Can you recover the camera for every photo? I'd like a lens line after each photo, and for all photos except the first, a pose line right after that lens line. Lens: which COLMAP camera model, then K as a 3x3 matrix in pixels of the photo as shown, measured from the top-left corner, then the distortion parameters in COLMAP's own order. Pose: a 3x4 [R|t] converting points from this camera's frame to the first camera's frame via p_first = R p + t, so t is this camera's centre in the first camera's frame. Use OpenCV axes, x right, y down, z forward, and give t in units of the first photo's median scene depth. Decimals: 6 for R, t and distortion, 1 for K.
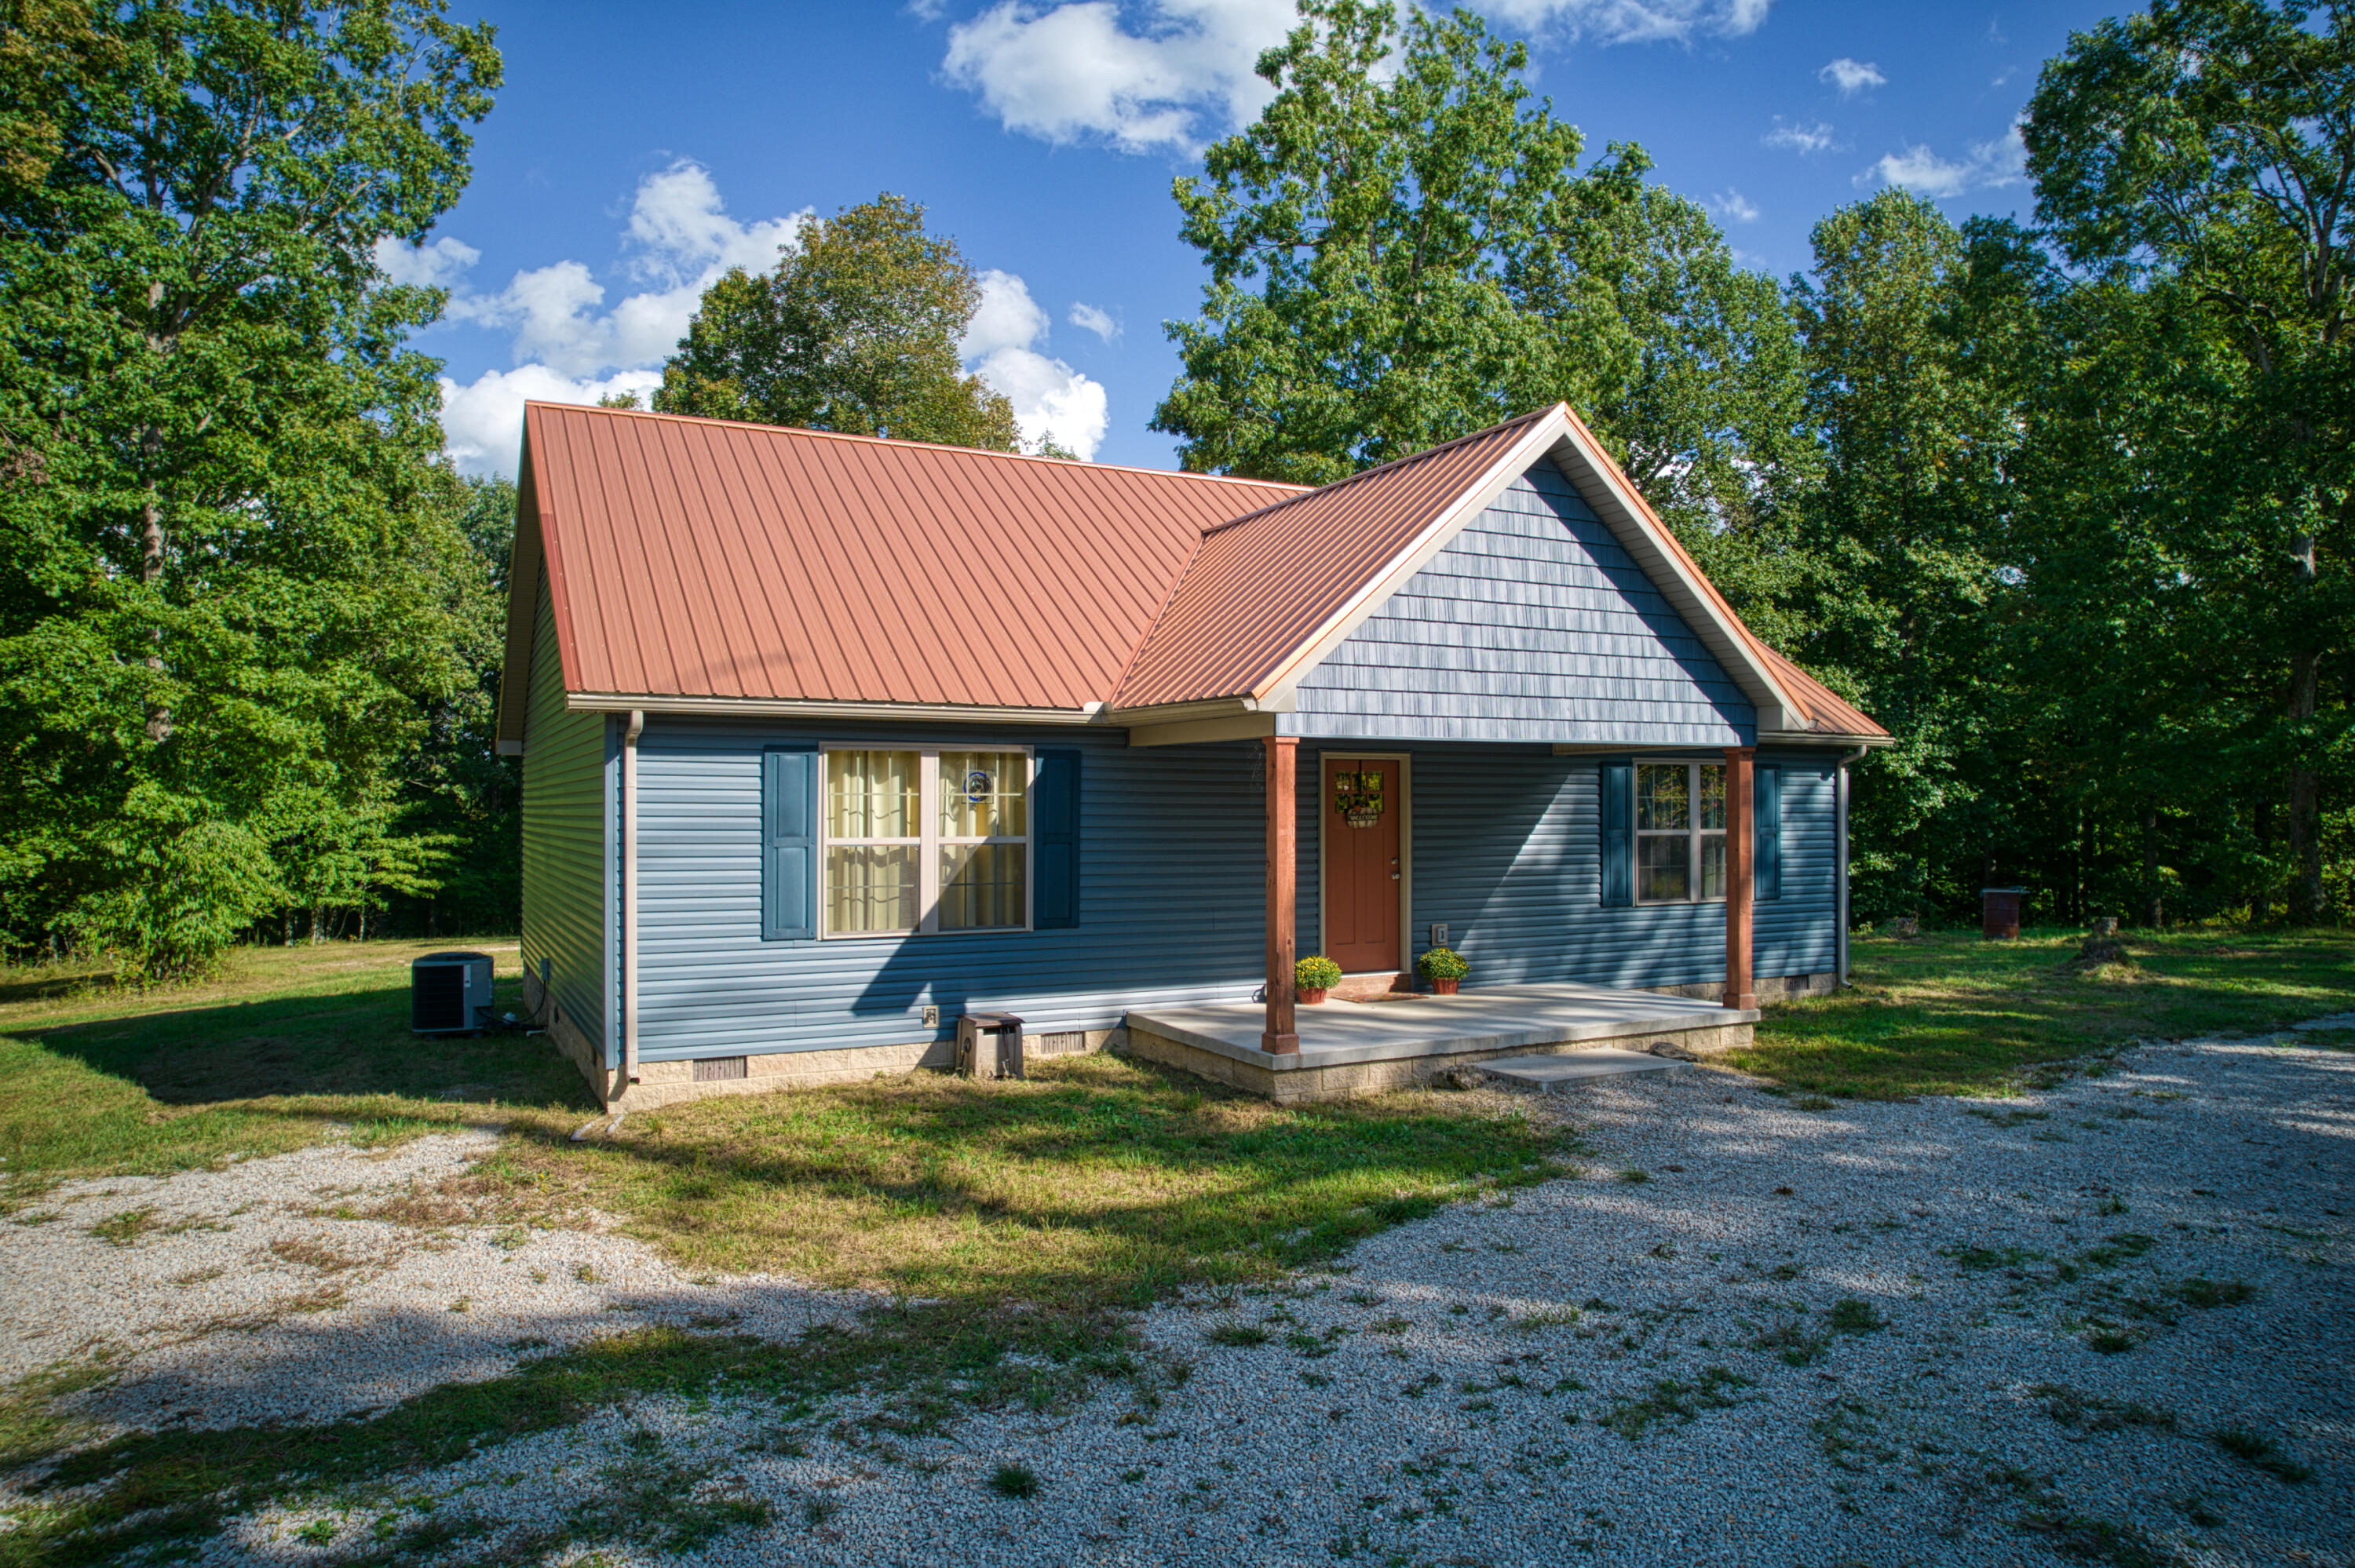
lens RADIAL K [[1485.5, 0, 1177.5], [0, 1485.5, 784.0], [0, 0, 1]] dist [-0.061947, 0.046596]
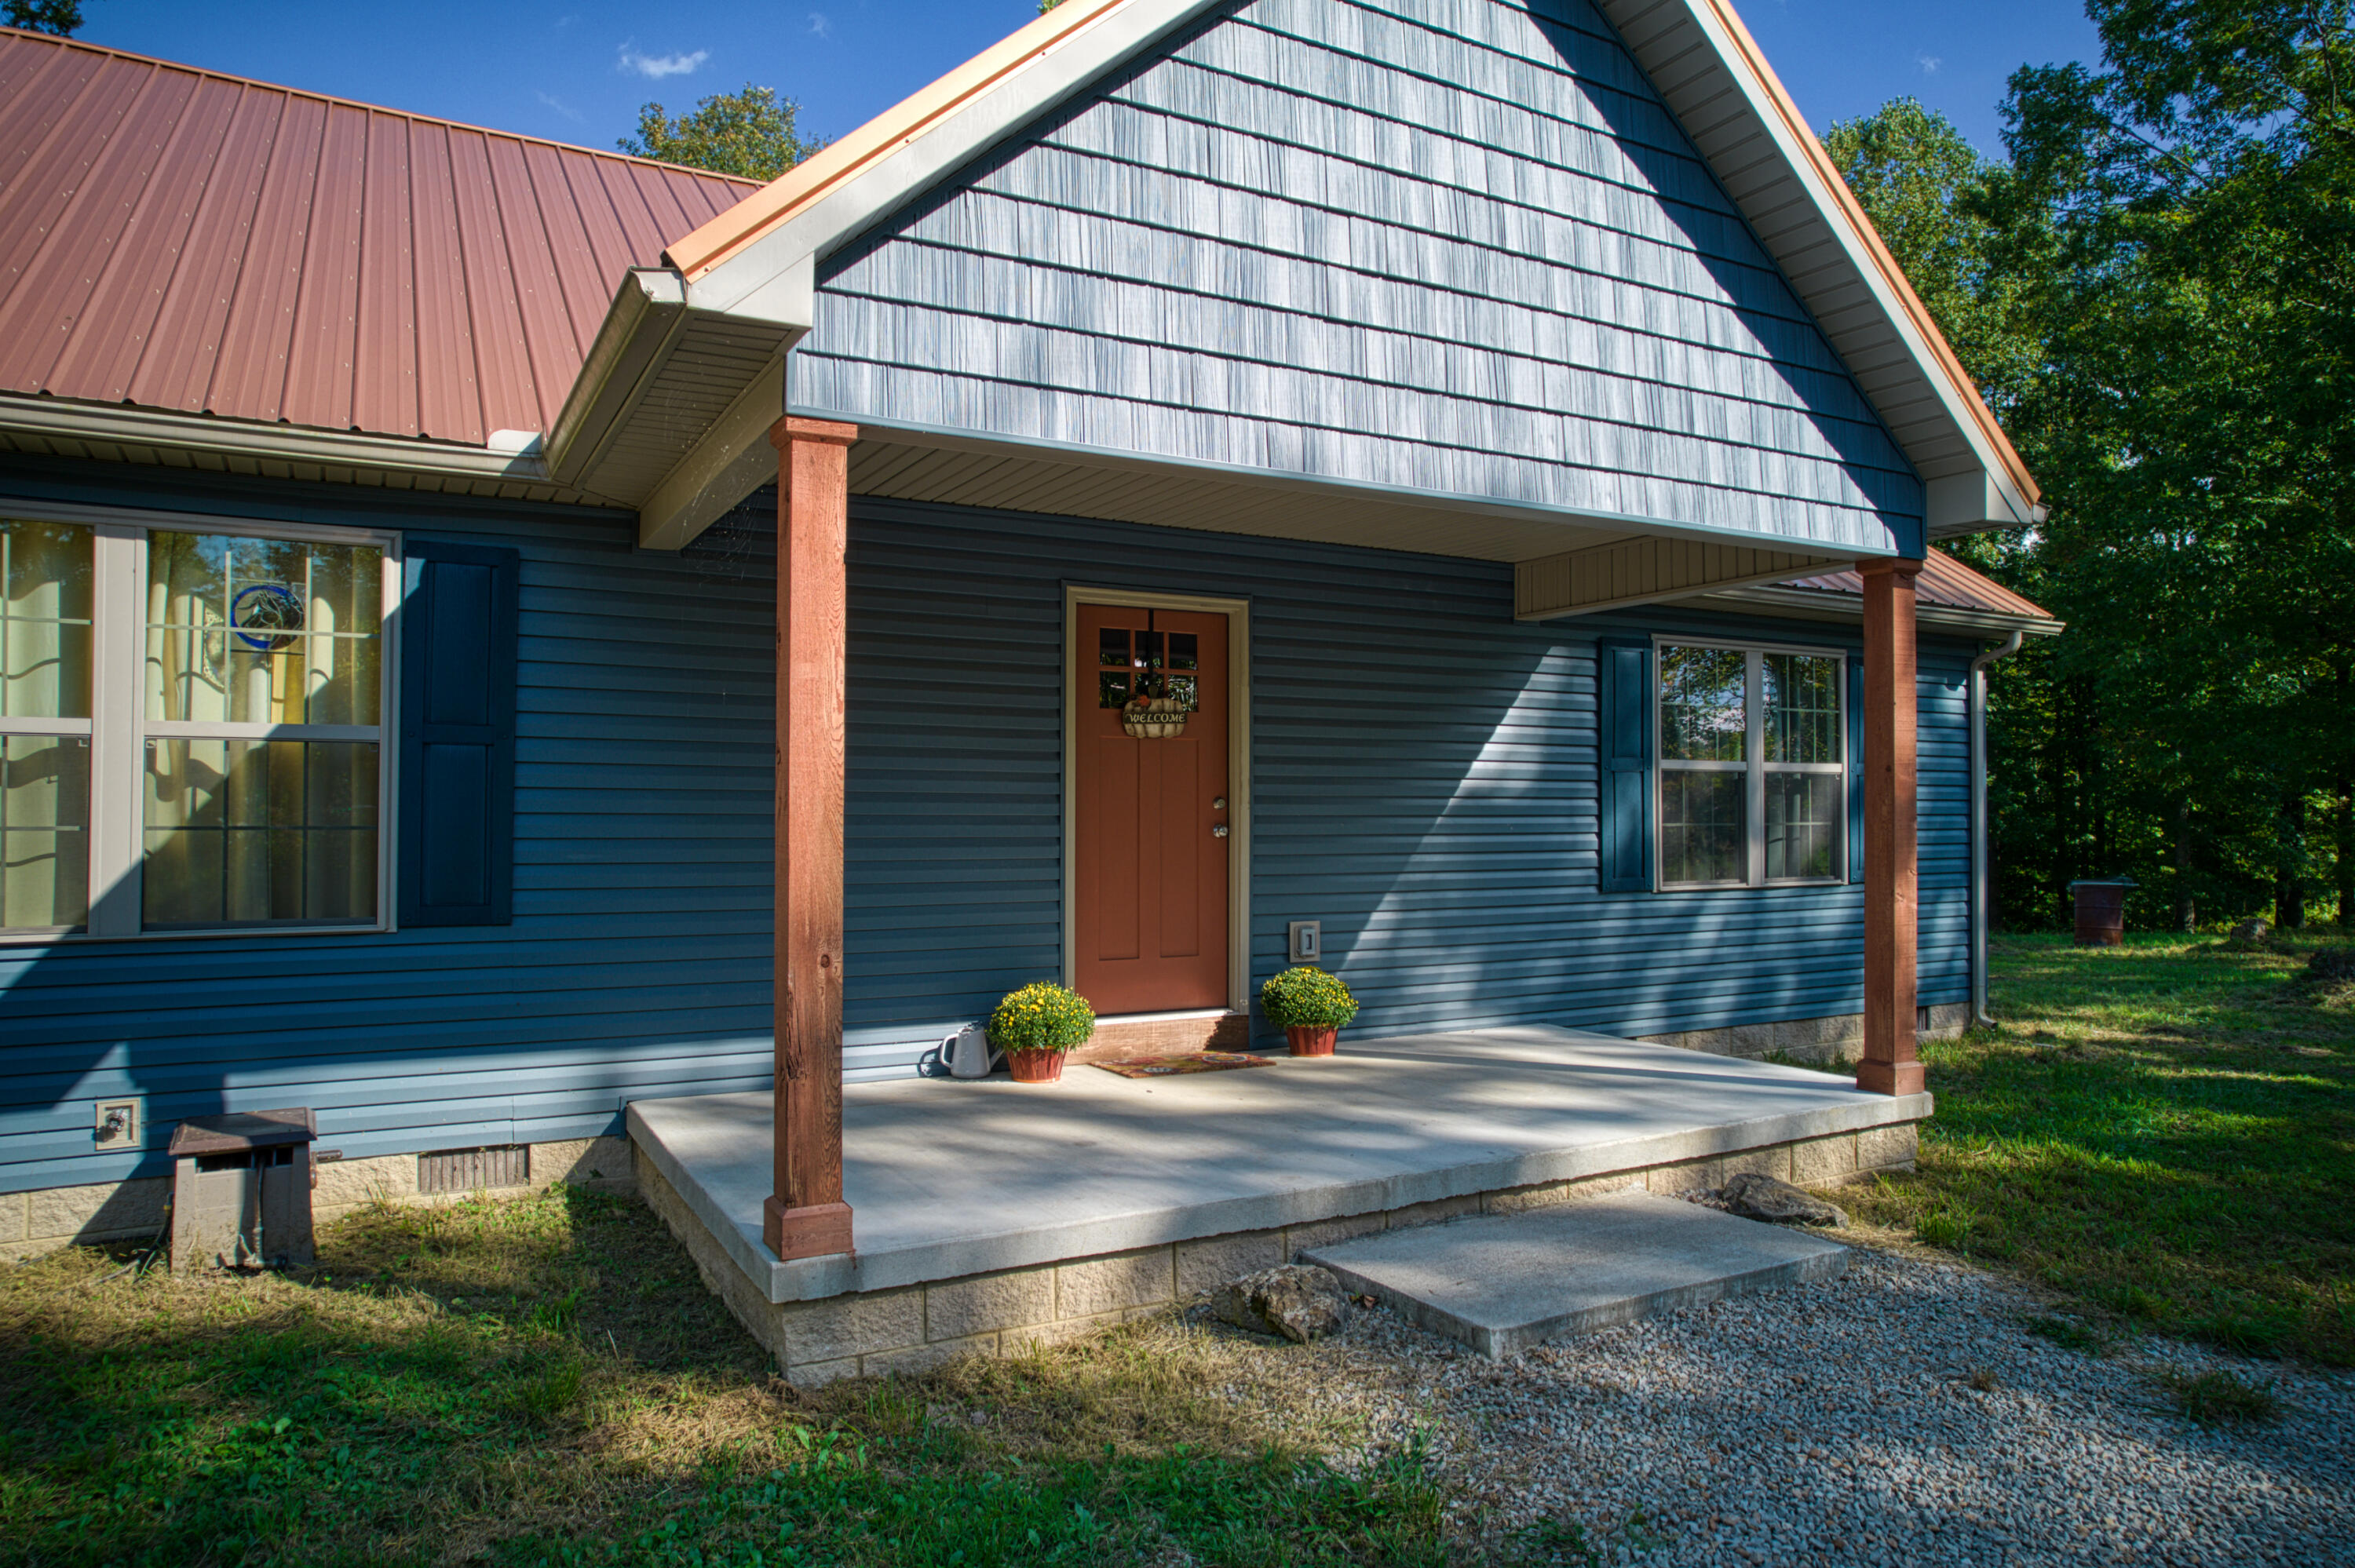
lens RADIAL K [[1485.5, 0, 1177.5], [0, 1485.5, 784.0], [0, 0, 1]] dist [-0.061947, 0.046596]
pose [[0.999676, 0.002263, 0.025363, 0.135674], [-0.002170, 0.999991, -0.003684, 0.054733], [-0.025371, 0.003627, 0.999672, 0.540001]]
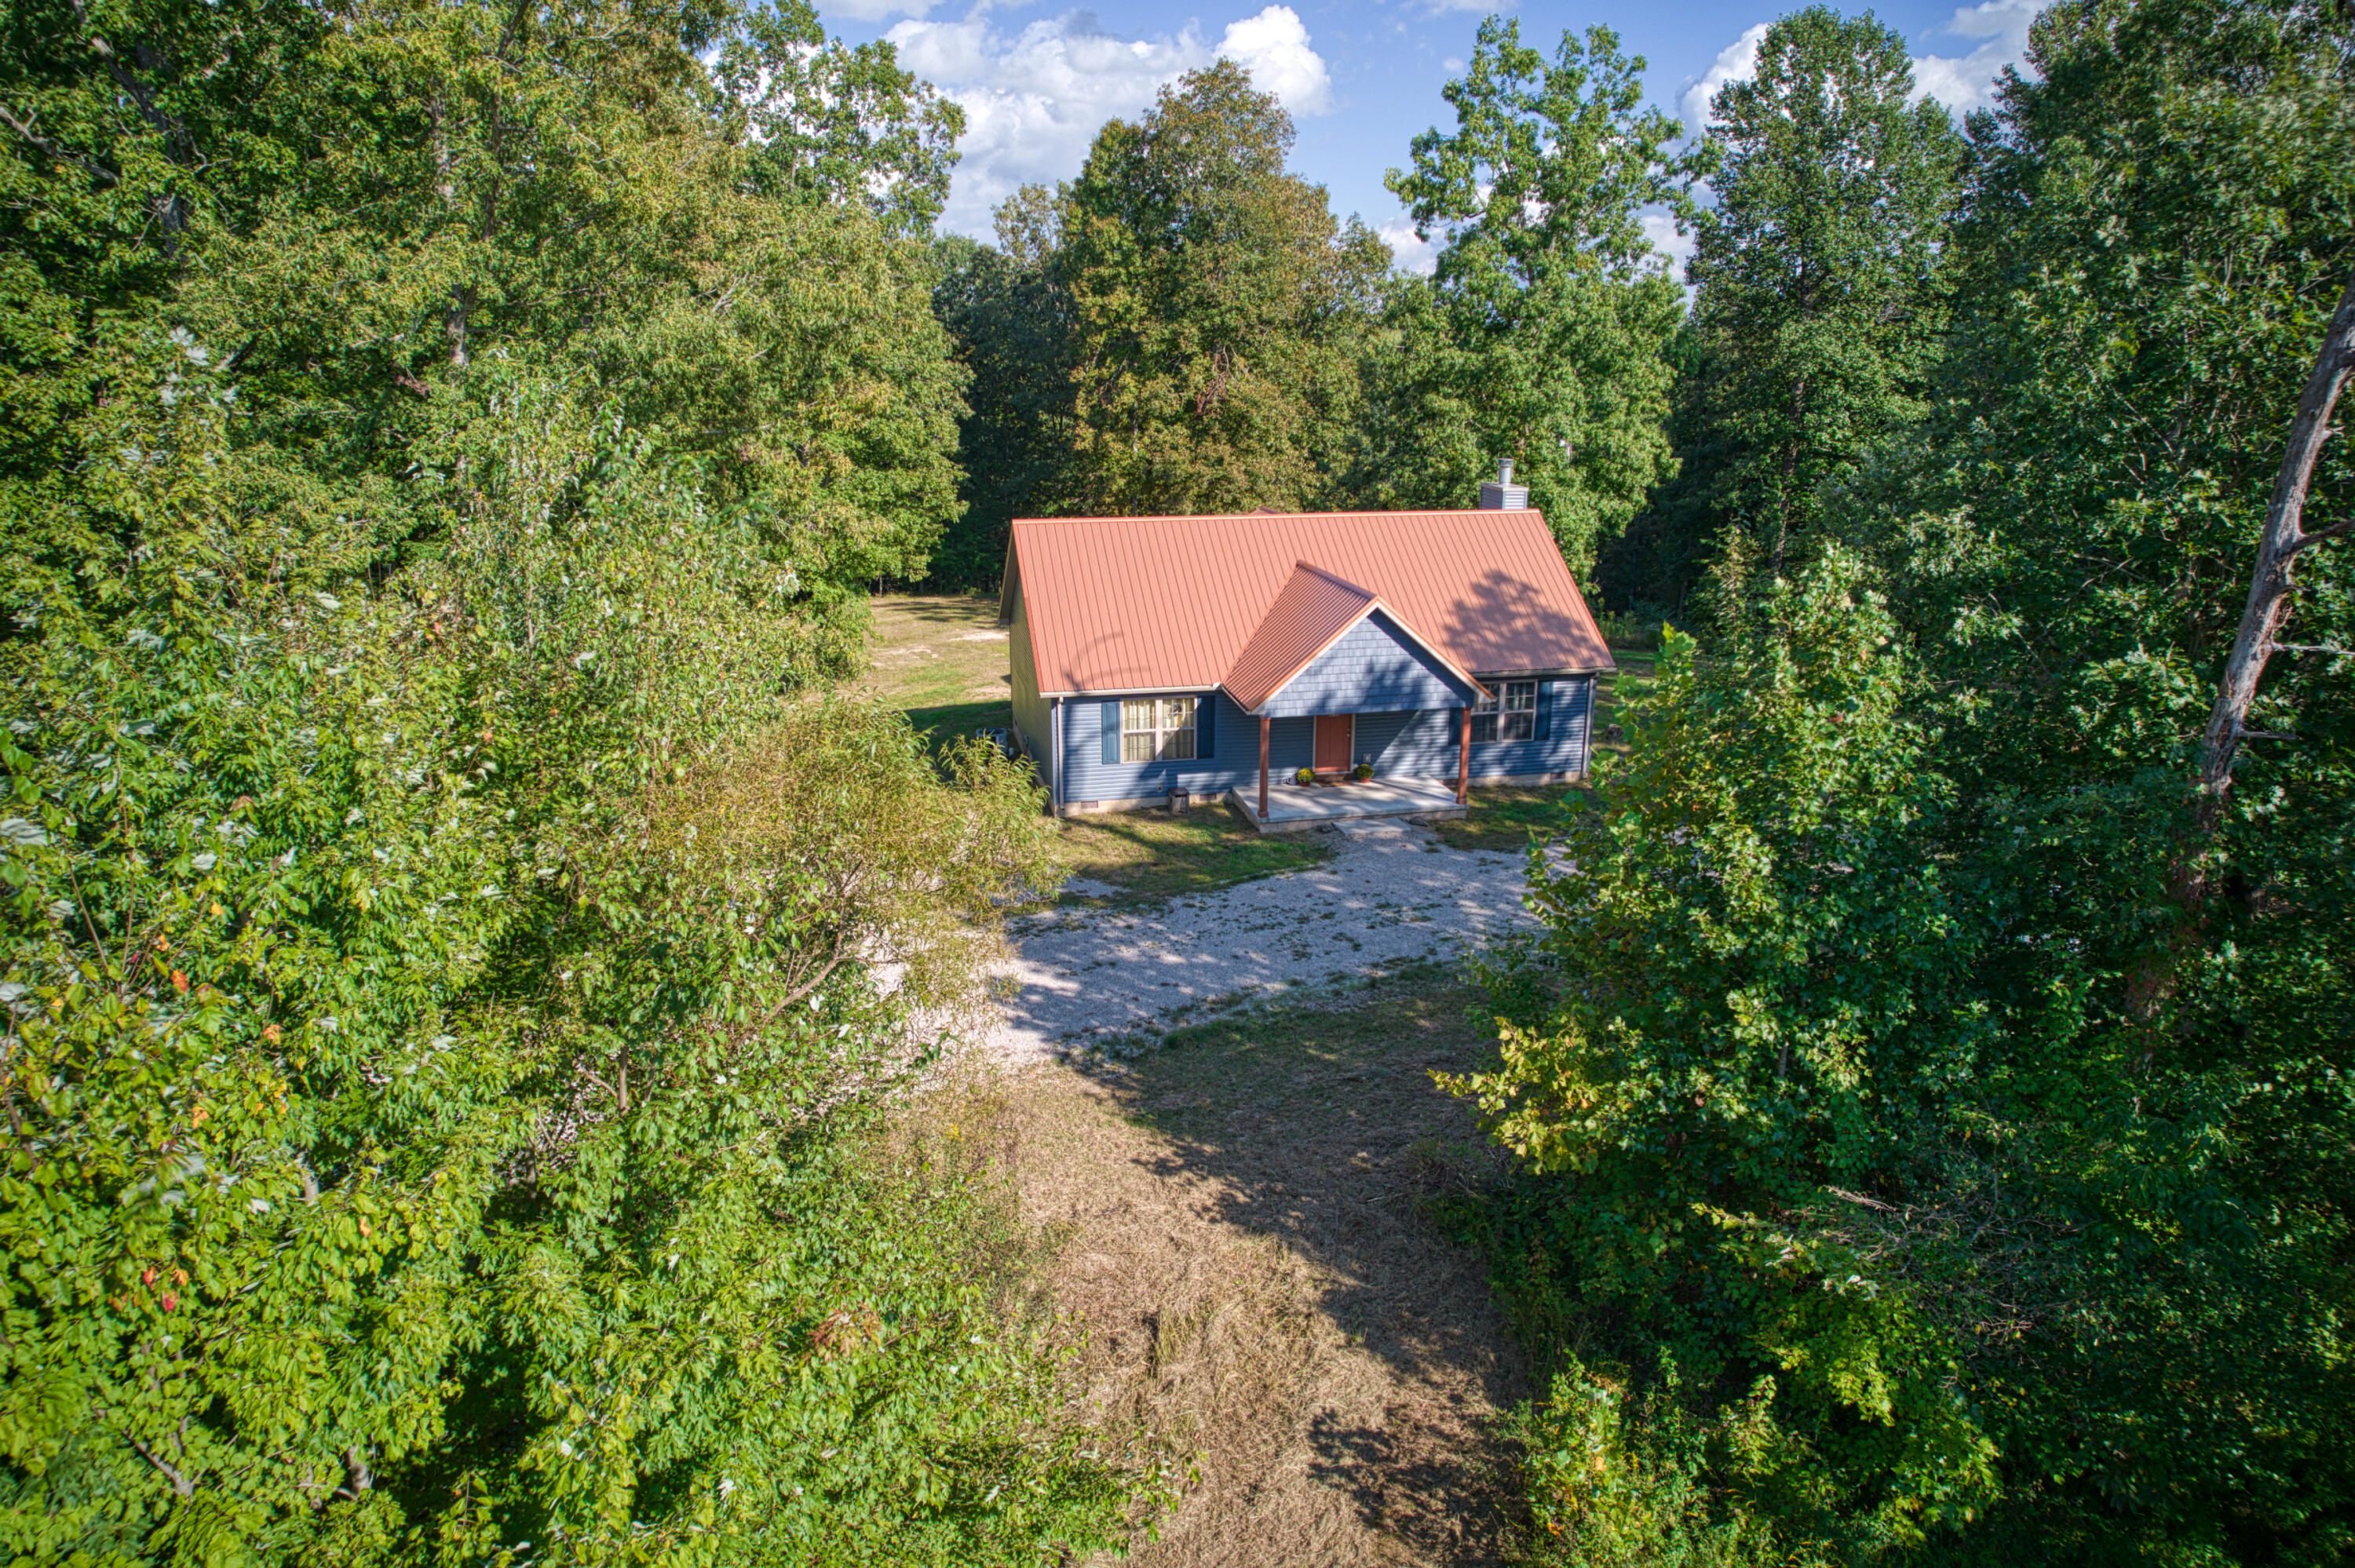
lens RADIAL K [[1485.5, 0, 1177.5], [0, 1485.5, 784.0], [0, 0, 1]] dist [-0.061947, 0.046596]
pose [[0.964305, 0.076021, -0.253647, 0.609549], [0.001754, 0.956047, 0.293208, -0.705209], [0.264788, -0.283187, 0.921787, -1.694805]]
